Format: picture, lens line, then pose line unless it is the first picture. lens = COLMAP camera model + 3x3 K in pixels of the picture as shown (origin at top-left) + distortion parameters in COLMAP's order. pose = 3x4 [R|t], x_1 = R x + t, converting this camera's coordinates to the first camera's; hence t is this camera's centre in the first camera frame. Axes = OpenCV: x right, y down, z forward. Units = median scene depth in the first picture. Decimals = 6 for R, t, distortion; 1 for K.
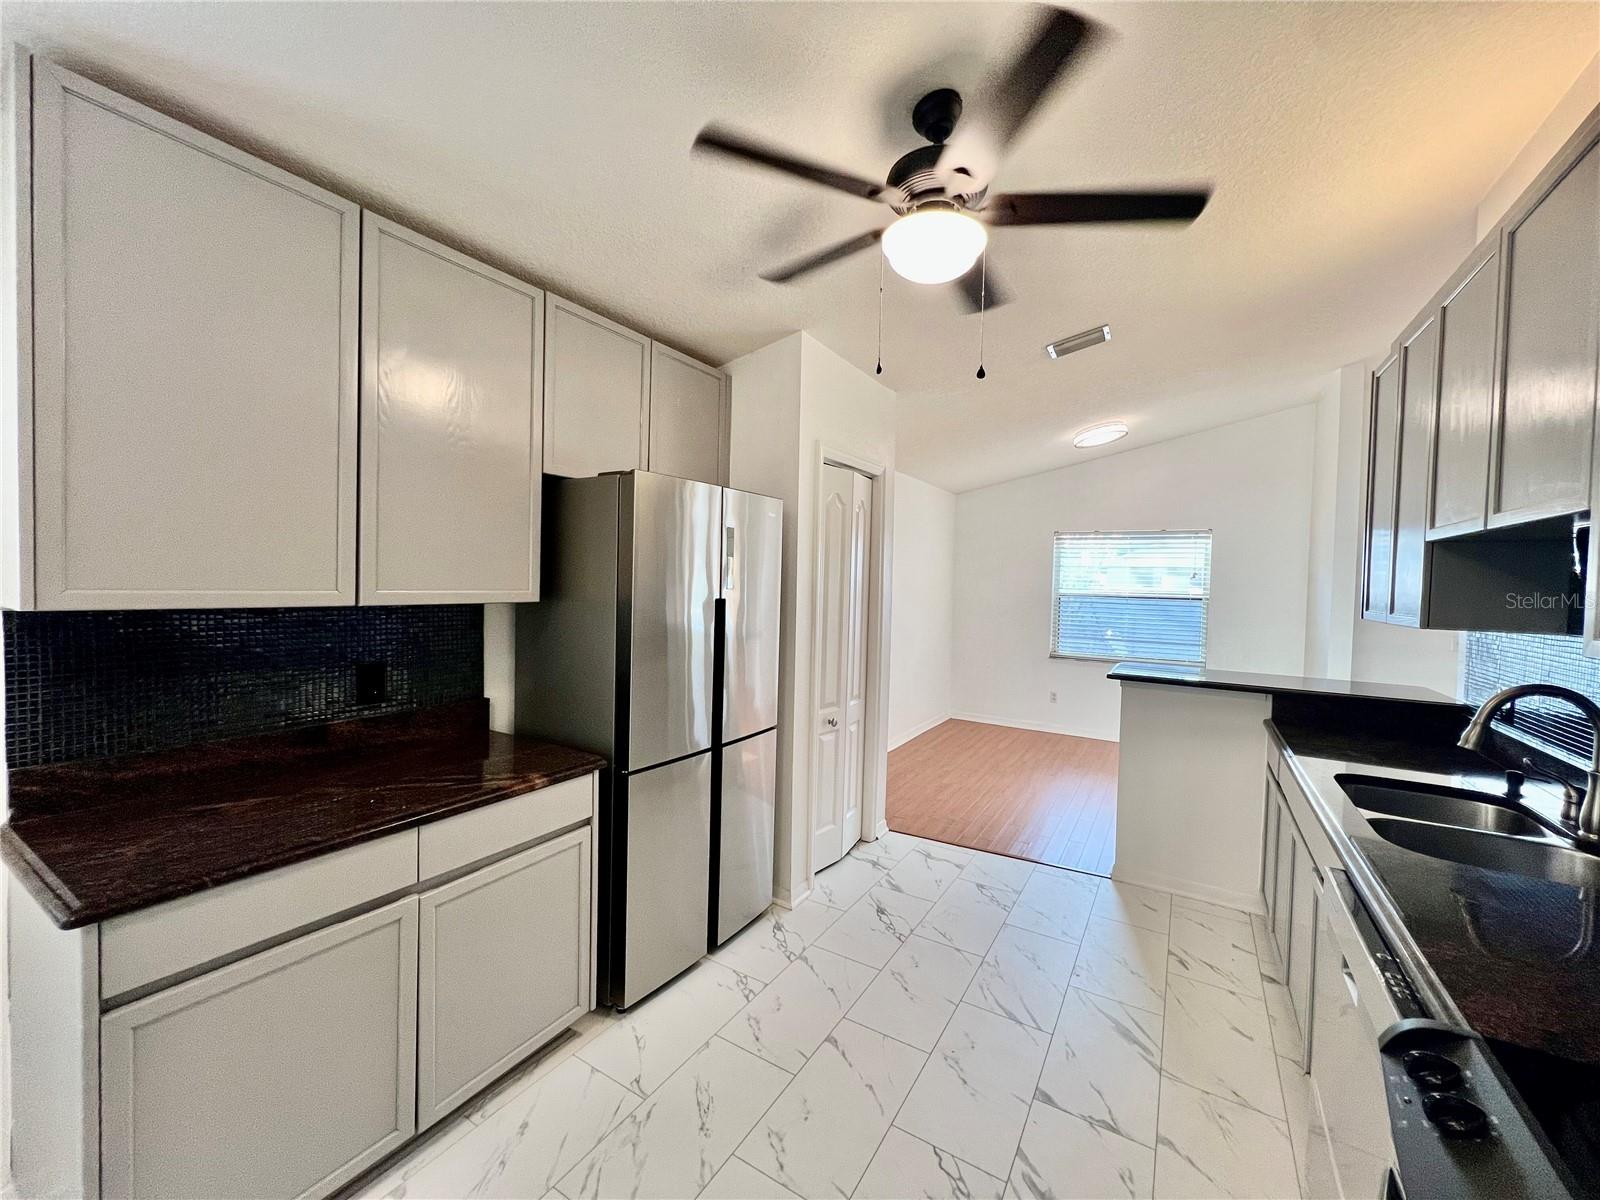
lens RADIAL K [[635.2, 0, 796.3], [0, 635.2, 600.3], [0, 0, 1]] dist [0.000013, -0.000374]
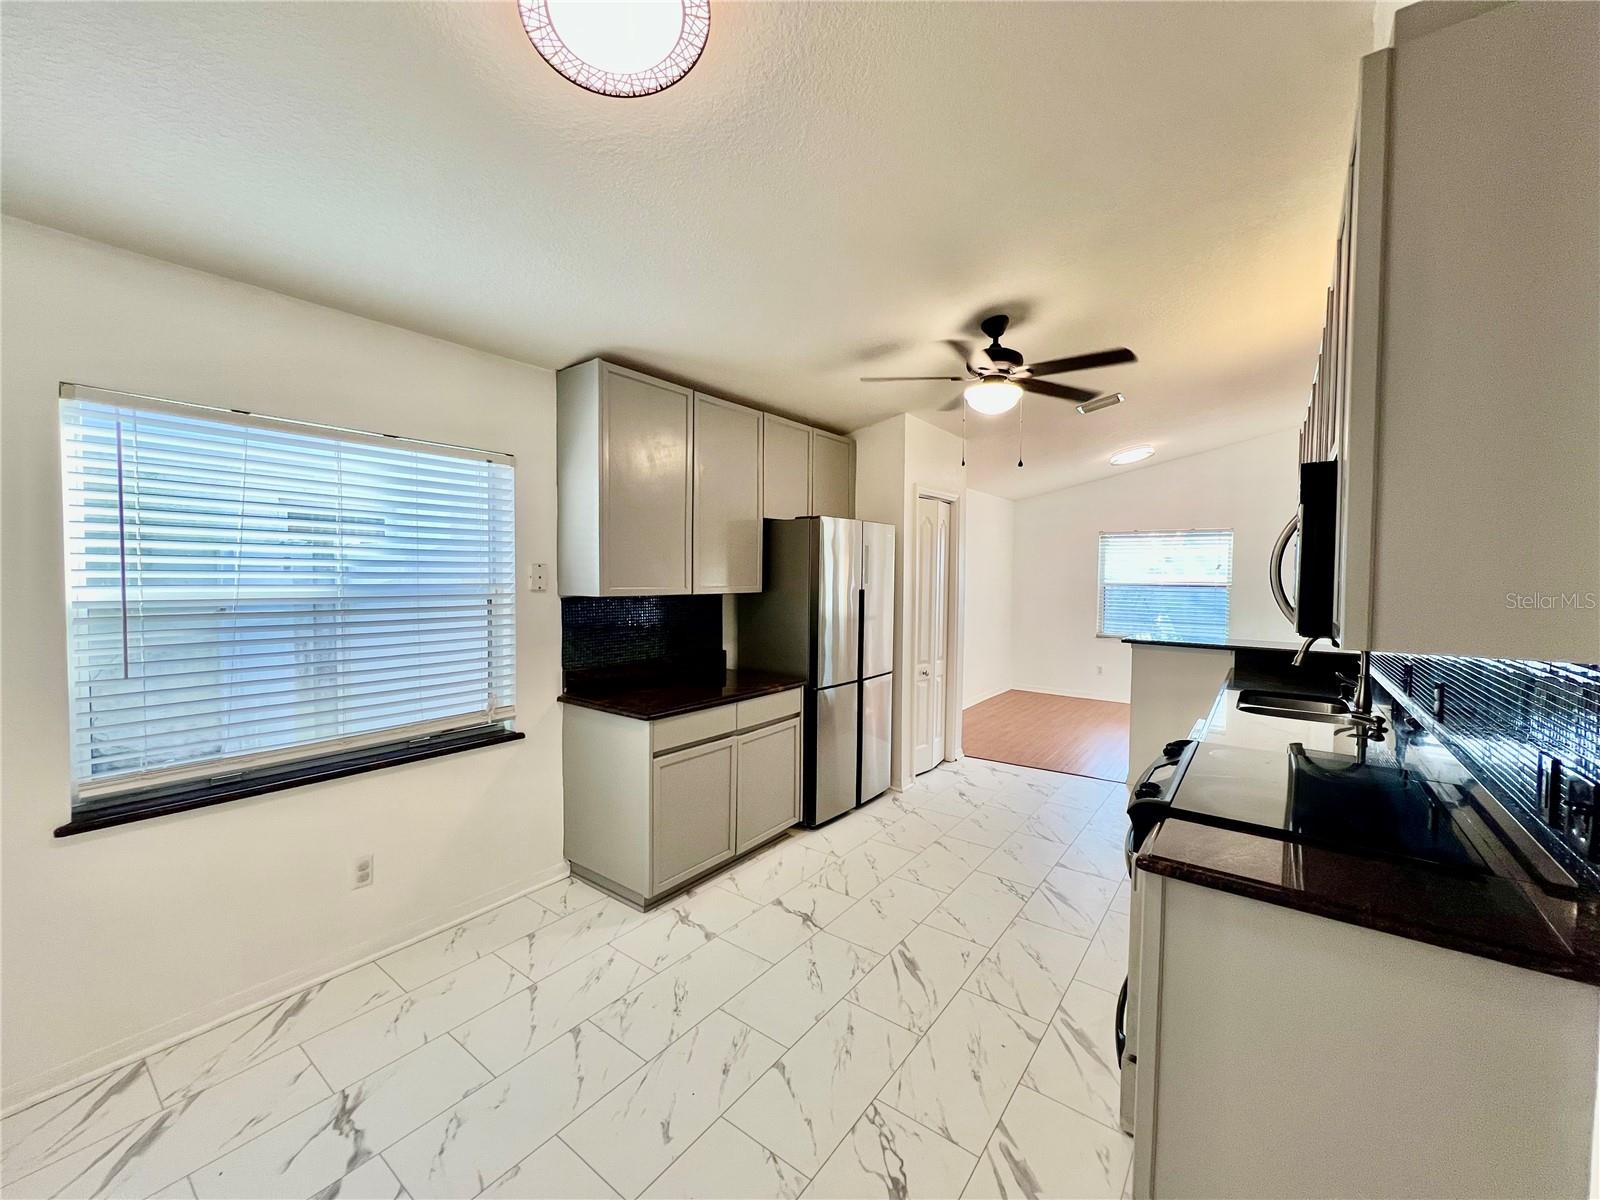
lens RADIAL K [[635.2, 0, 801.4], [0, 635.2, 598.4], [0, 0, 1]] dist [0.000013, -0.000374]
pose [[0.996214, -0.011618, -0.086151, -0.117288], [0.012145, 0.999911, 0.005596, 0.008538], [0.086078, -0.006621, 0.996266, -0.562106]]
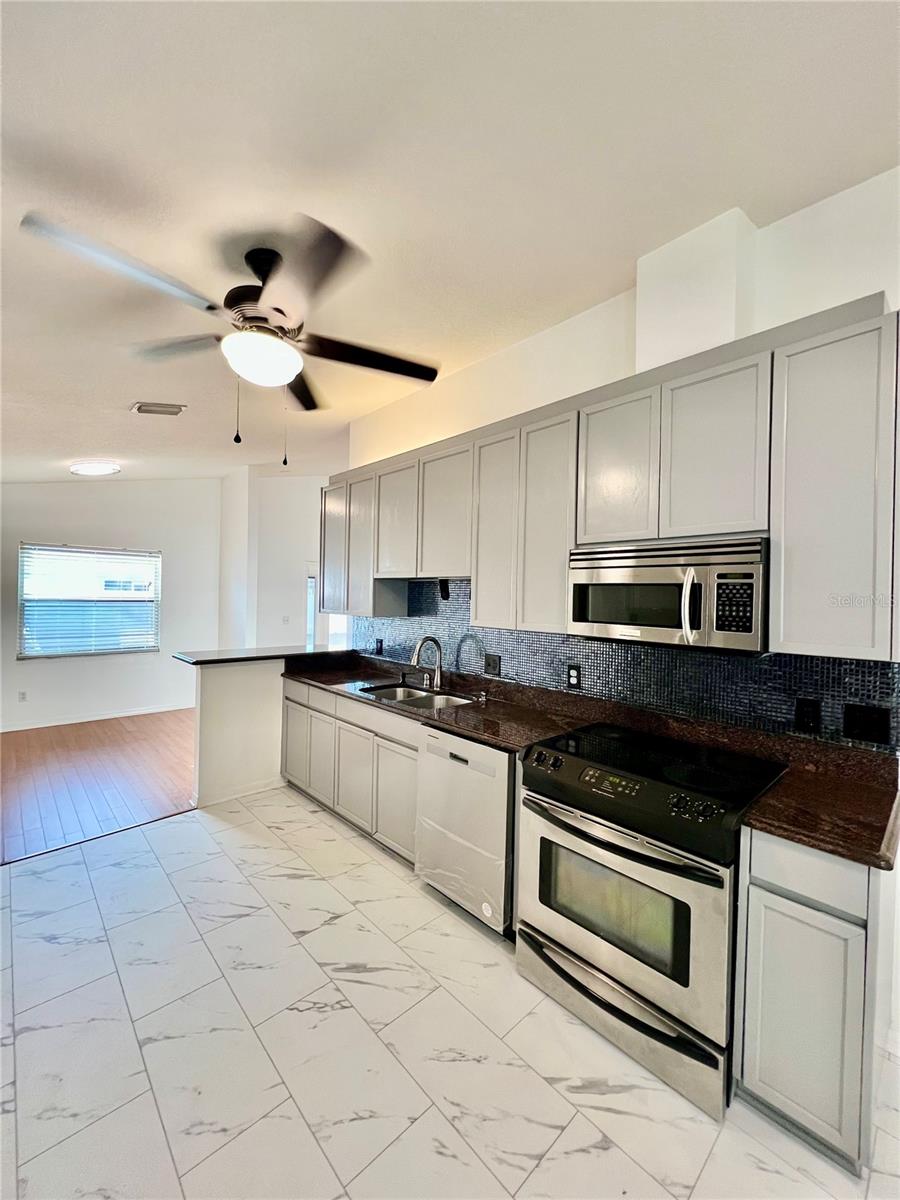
lens RADIAL K [[476.4, 0, 452.0], [0, 476.4, 597.2], [0, 0, 1]] dist [0.000013, -0.000374]
pose [[0.260884, -0.020913, 0.965144, -0.416351], [0.016625, 0.999714, 0.017169, -0.037255], [-0.965227, 0.011567, 0.261157, 0.219194]]
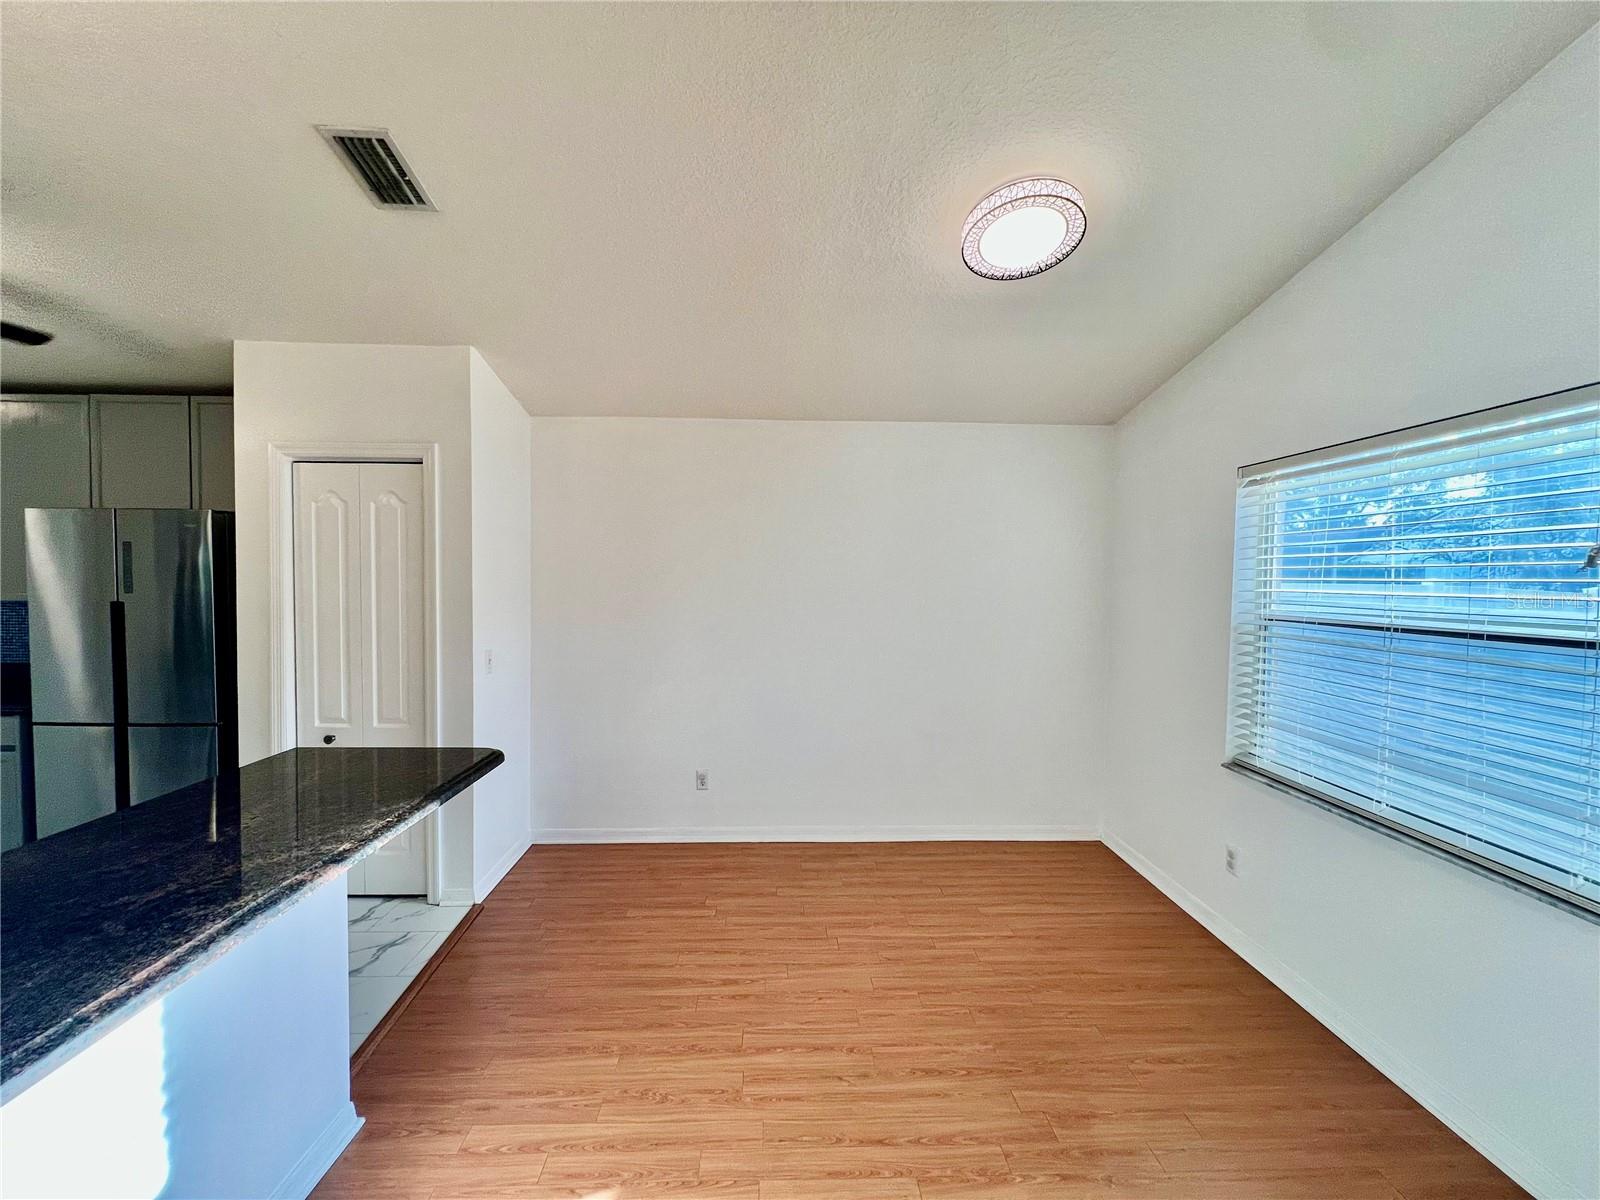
lens RADIAL K [[635.2, 0, 799.6], [0, 635.2, 598.4], [0, 0, 1]] dist [0.000013, -0.000374]
pose [[0.559221, 0.011343, -0.828941, 1.408209], [-0.026370, 0.999644, -0.004111, -0.033081], [0.828599, 0.024159, 0.559321, 1.229397]]
